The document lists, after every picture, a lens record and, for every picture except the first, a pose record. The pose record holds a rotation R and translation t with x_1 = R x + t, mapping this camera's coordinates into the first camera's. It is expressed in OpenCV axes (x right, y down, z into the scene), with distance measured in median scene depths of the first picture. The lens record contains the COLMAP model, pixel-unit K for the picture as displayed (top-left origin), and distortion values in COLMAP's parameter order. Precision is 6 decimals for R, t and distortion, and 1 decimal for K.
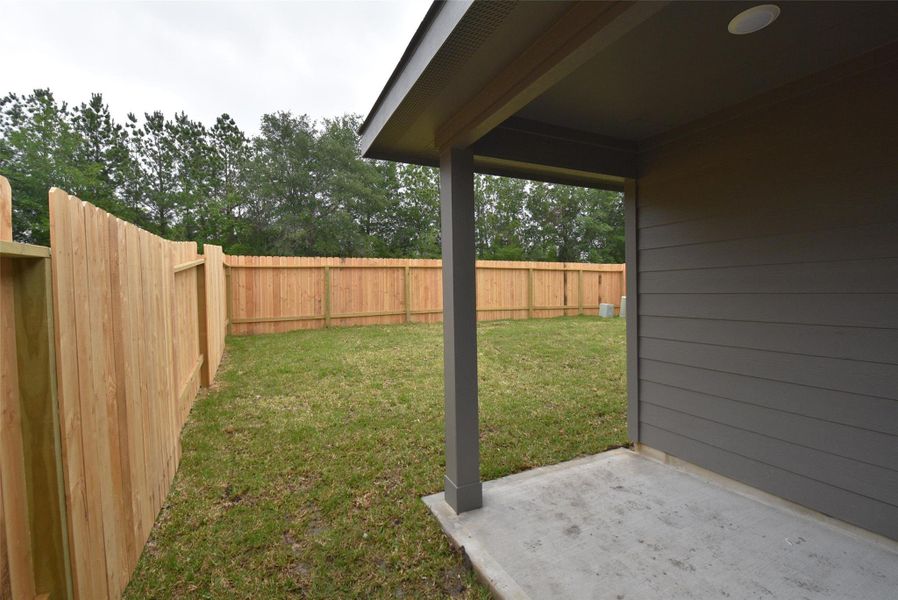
lens RADIAL K [[396.0, 0, 453.4], [0, 396.0, 301.5], [0, 0, 1]] dist [0.014356, -0.023954]
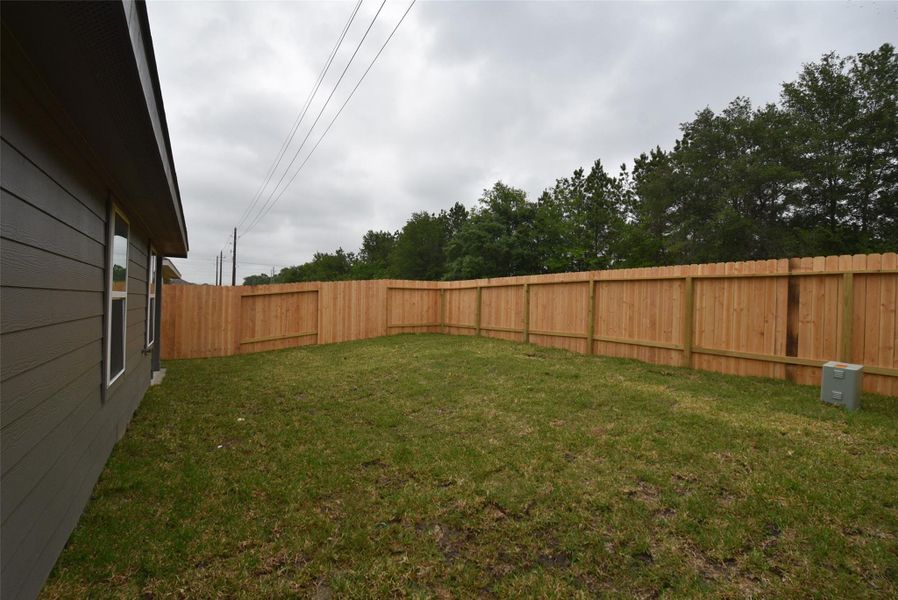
lens RADIAL K [[373.8, 0, 449.0], [0, 373.8, 300.0], [0, 0, 1]] dist [-0.000616, -0.019119]
pose [[0.152066, 0.013953, -0.988272, 0.657944], [-0.043752, 0.999015, 0.007373, -0.041210], [0.987401, 0.042117, 0.152527, 0.594876]]
